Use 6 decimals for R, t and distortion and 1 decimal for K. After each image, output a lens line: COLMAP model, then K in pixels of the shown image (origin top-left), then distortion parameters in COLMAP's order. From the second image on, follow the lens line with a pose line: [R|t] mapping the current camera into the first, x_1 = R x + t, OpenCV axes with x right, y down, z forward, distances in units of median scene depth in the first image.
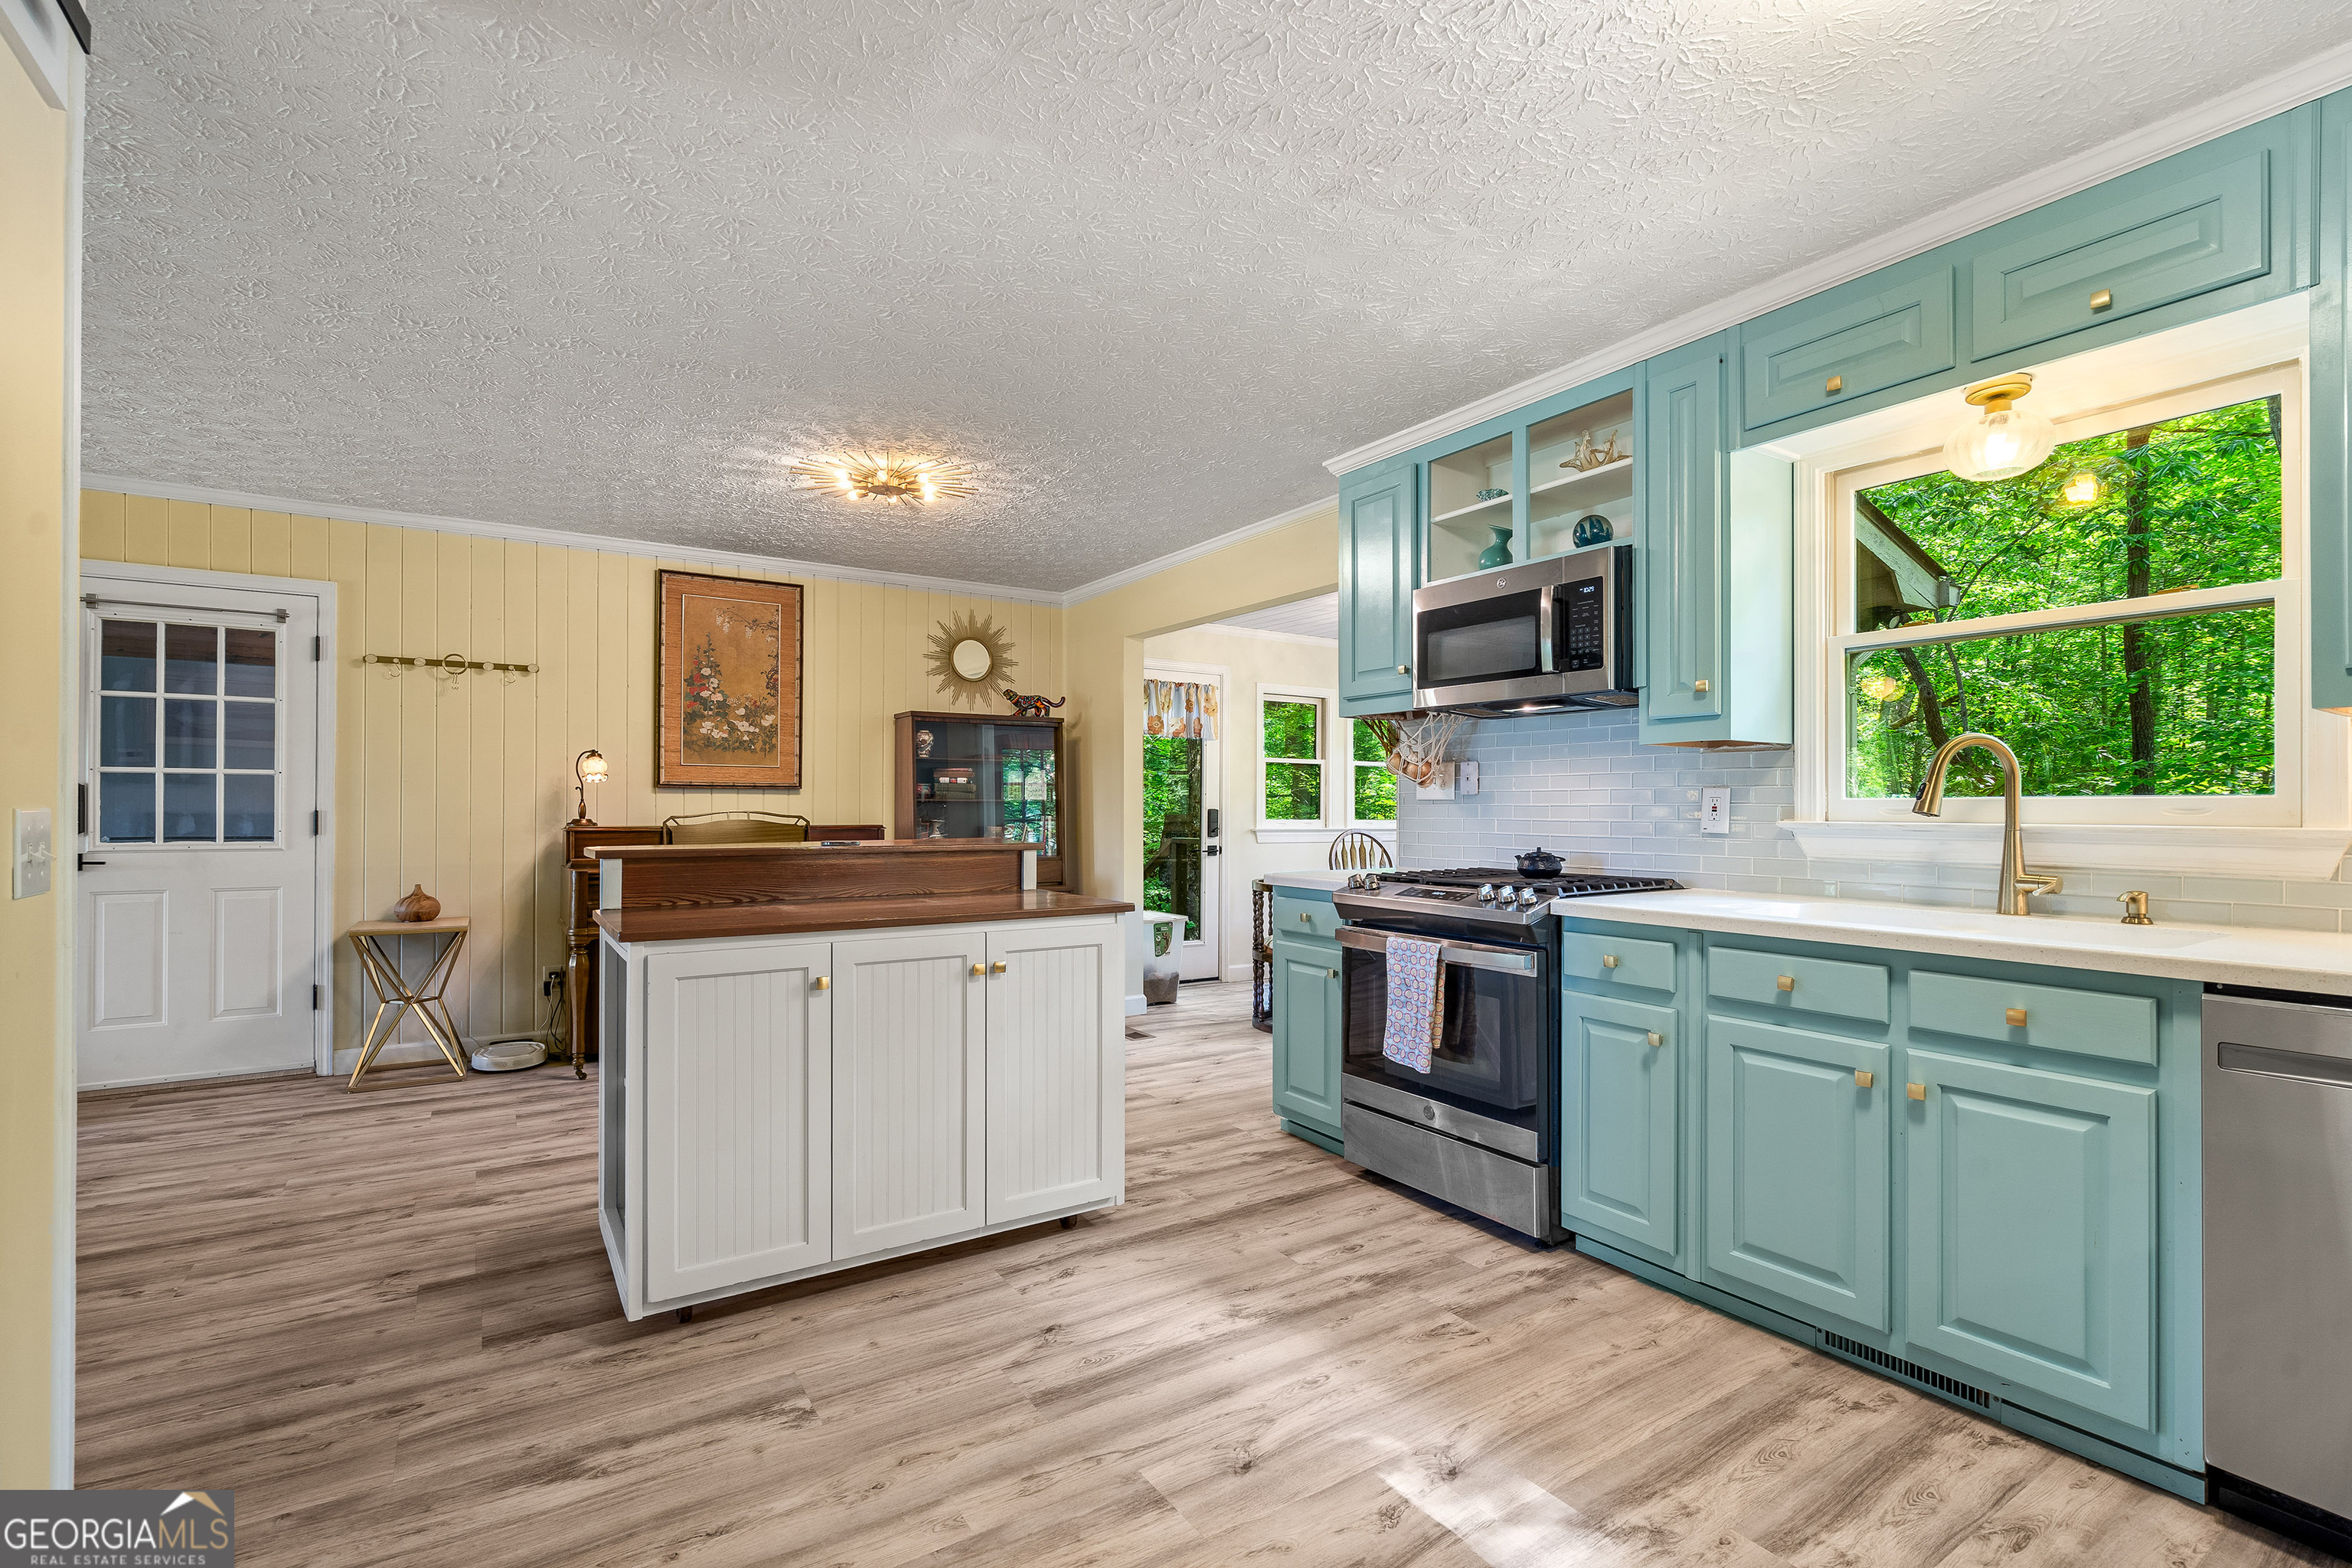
lens RADIAL K [[1059.8, 0, 1169.7], [0, 1059.8, 793.0], [0, 0, 1]] dist [-0.005628, 0.001141]
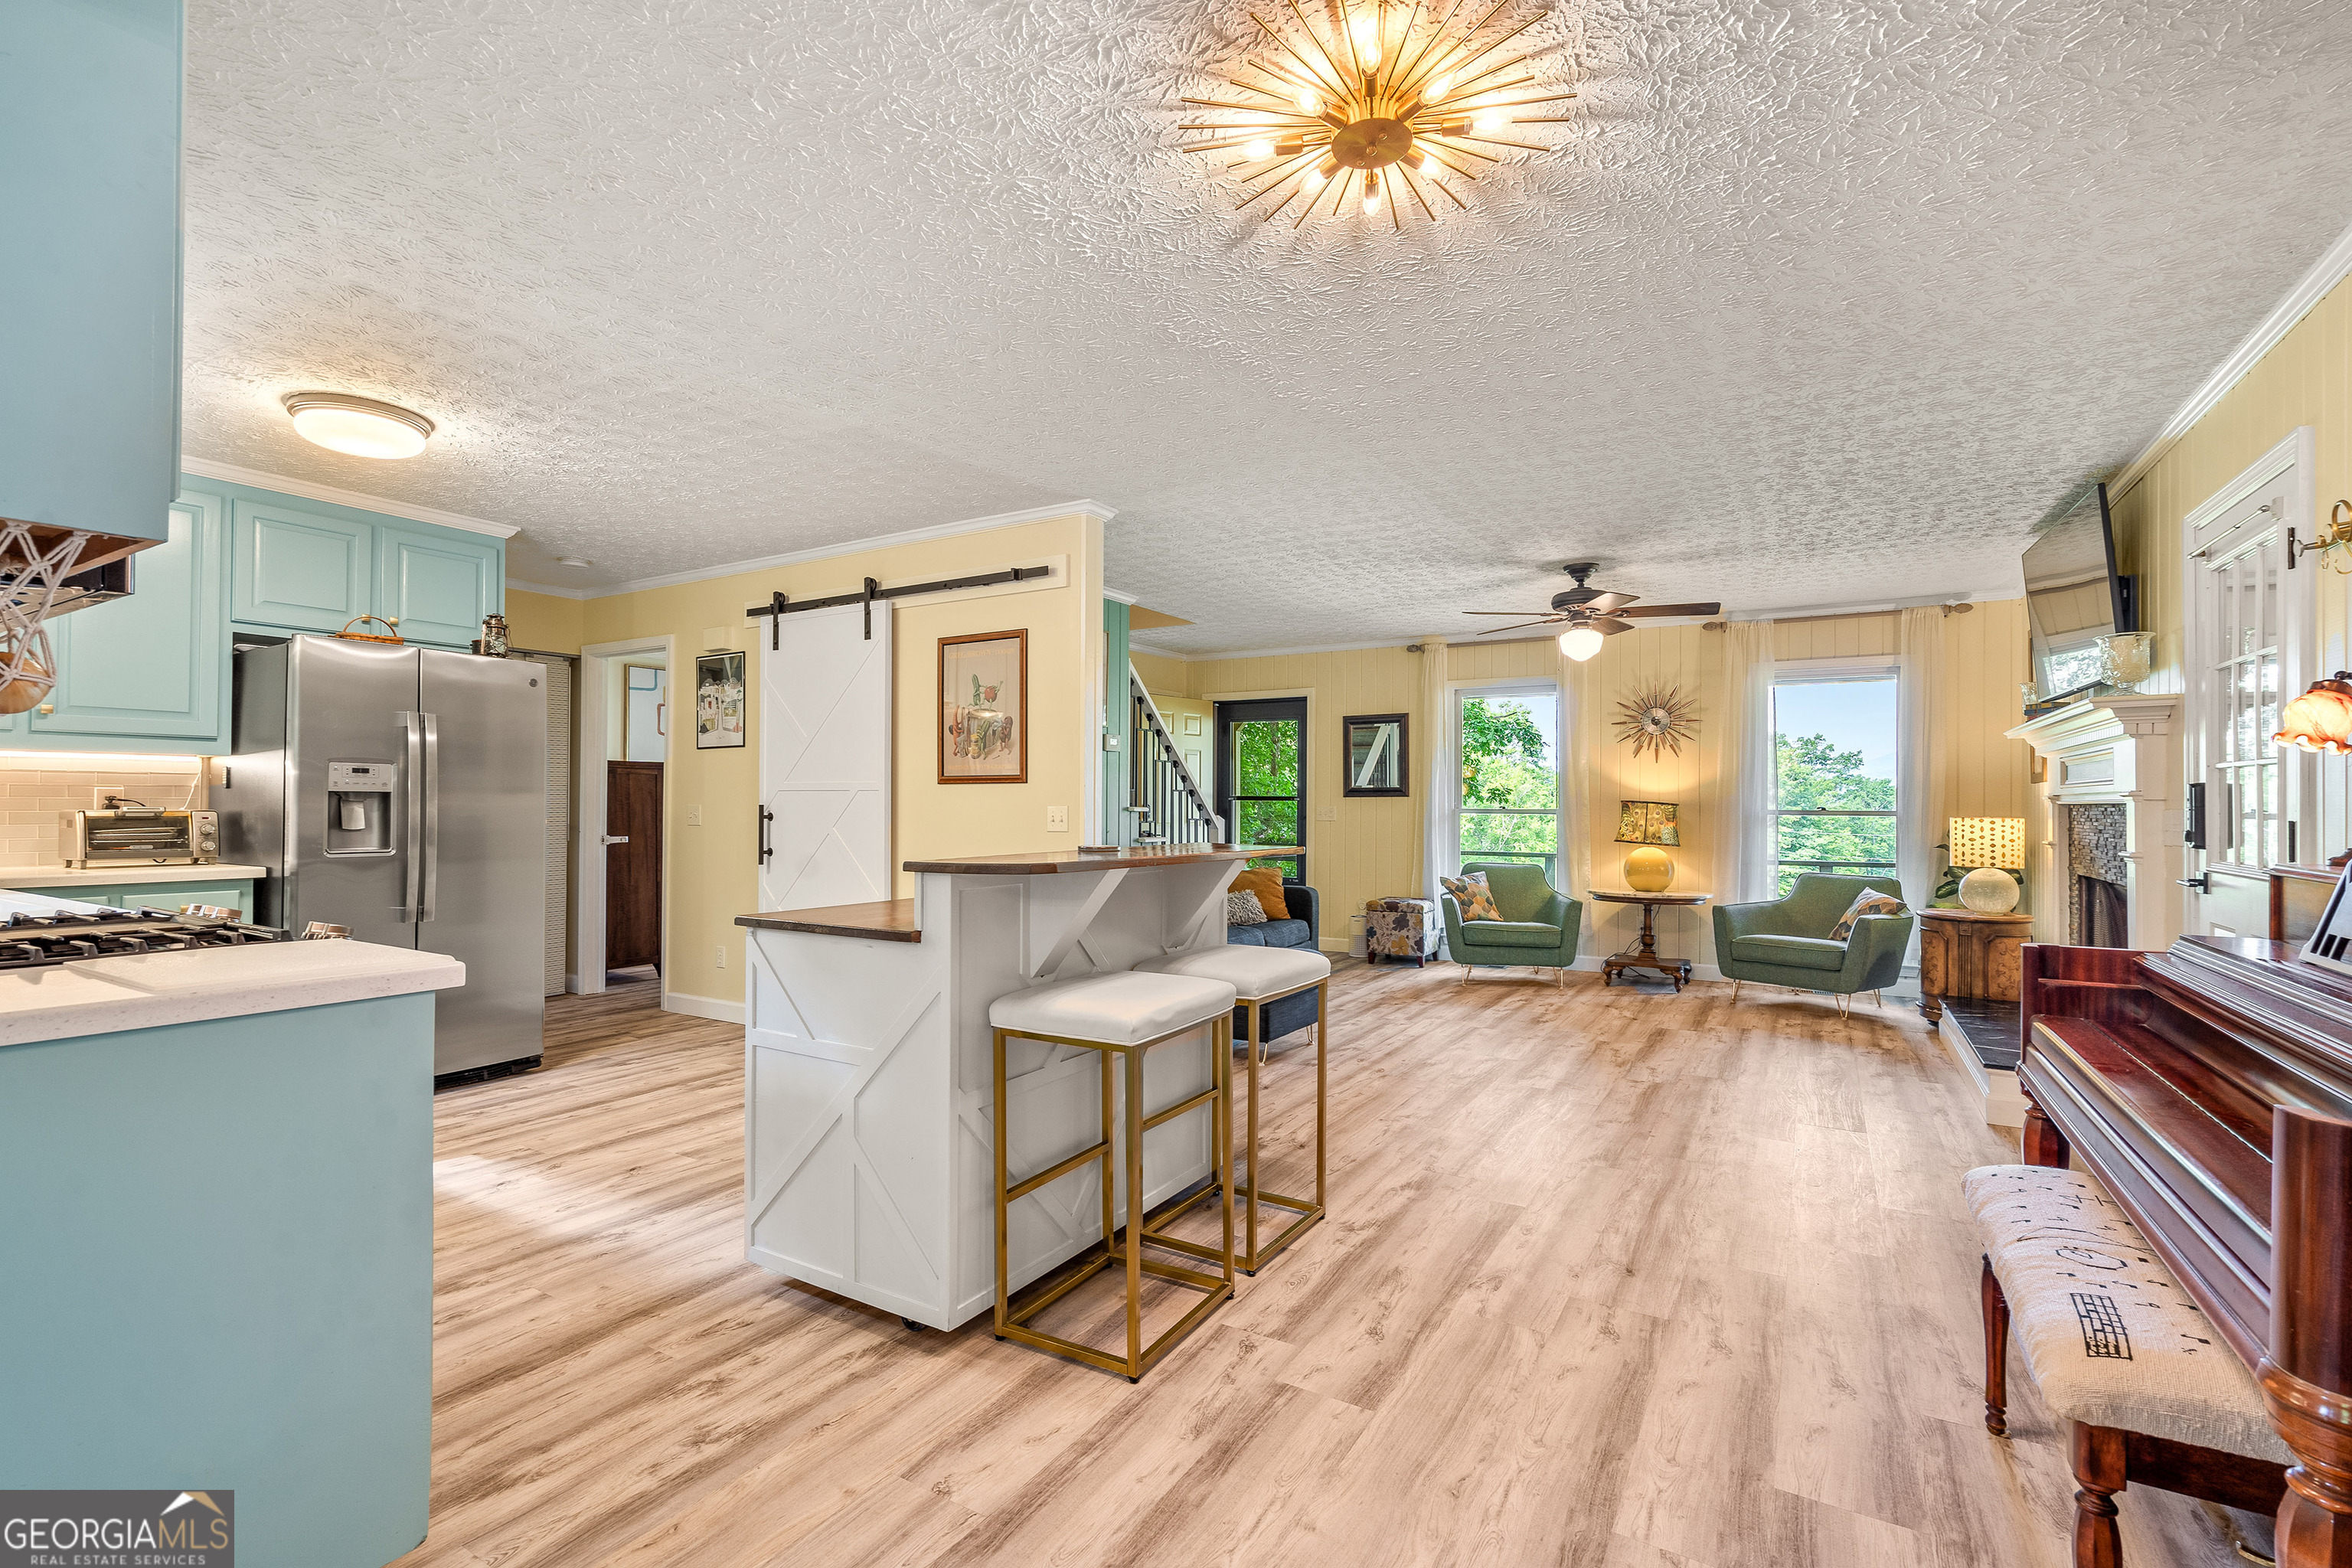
lens RADIAL K [[1059.8, 0, 1169.7], [0, 1059.8, 793.0], [0, 0, 1]] dist [-0.005628, 0.001141]
pose [[-0.901021, -0.008871, -0.433685, 0.021877], [0.000754, 0.999757, -0.022015, 0.022270], [0.433775, -0.020163, -0.900796, 1.876259]]
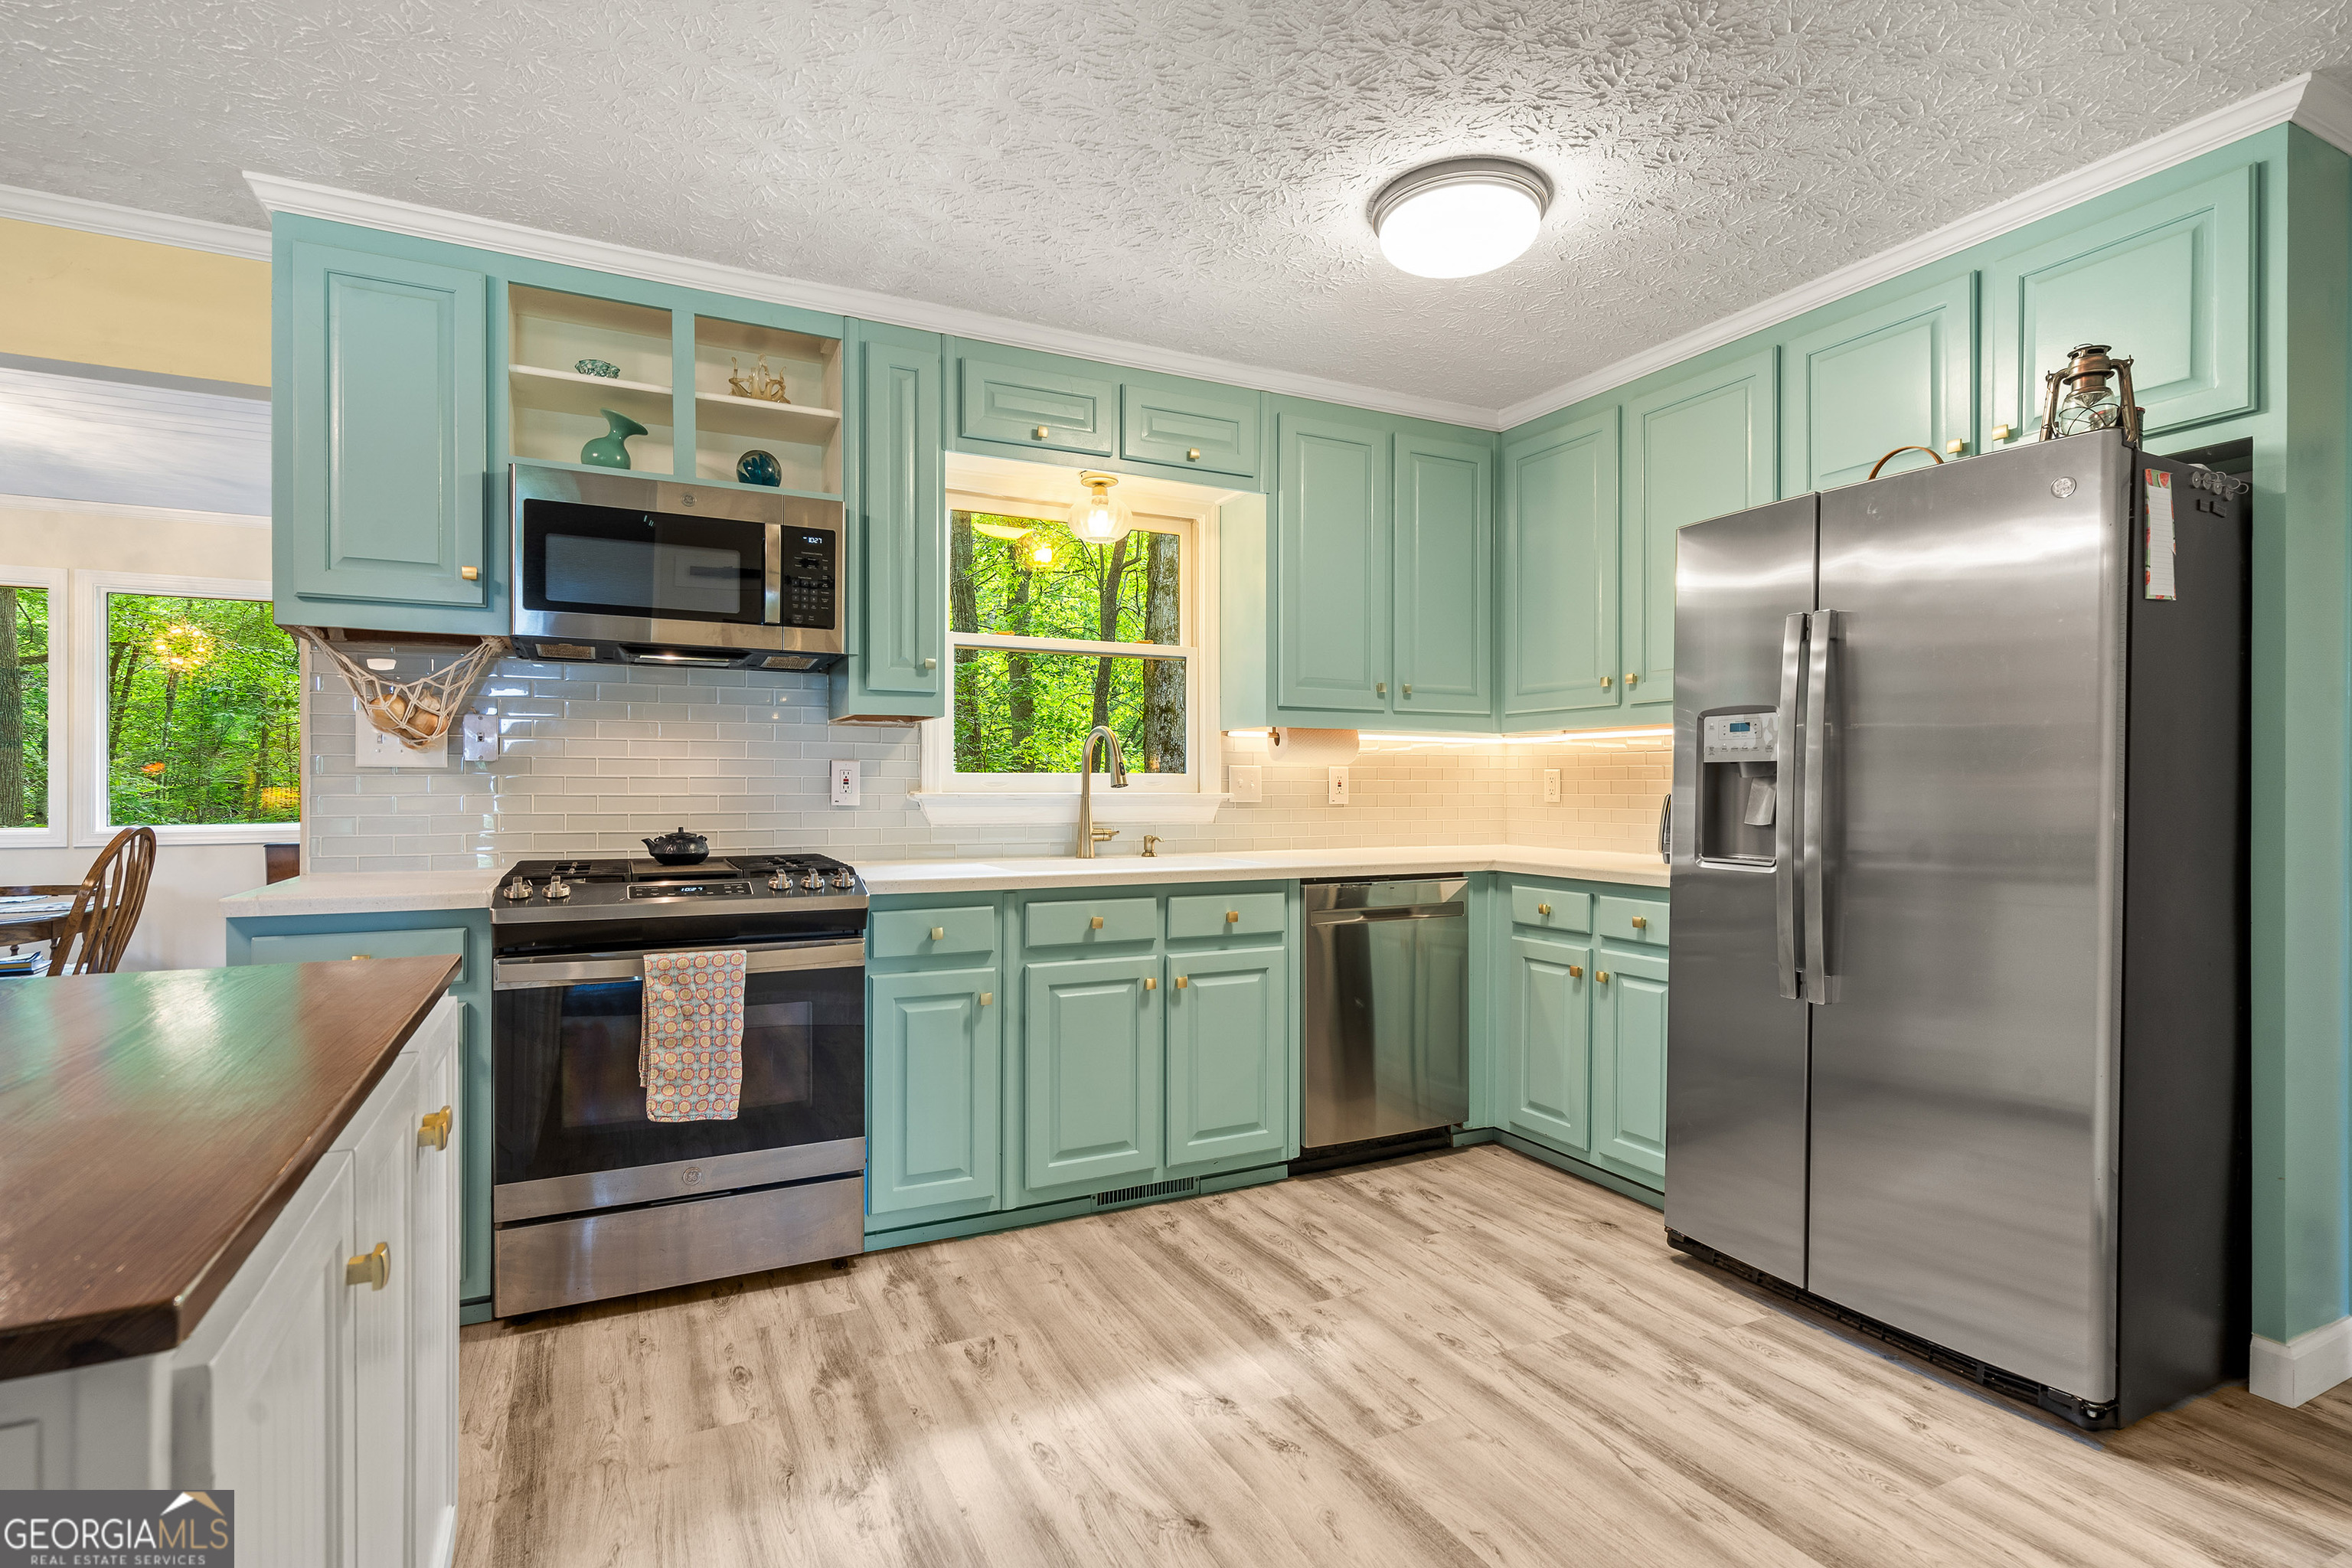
lens RADIAL K [[1152.4, 0, 1176.0], [0, 1152.4, 784.0], [0, 0, 1]] dist [0.000875, -0.000073]
pose [[0.108593, 0.002946, 0.994082, -0.547629], [-0.014180, 0.999898, -0.001415, 0.014357], [-0.993985, -0.013943, 0.108624, 0.569026]]
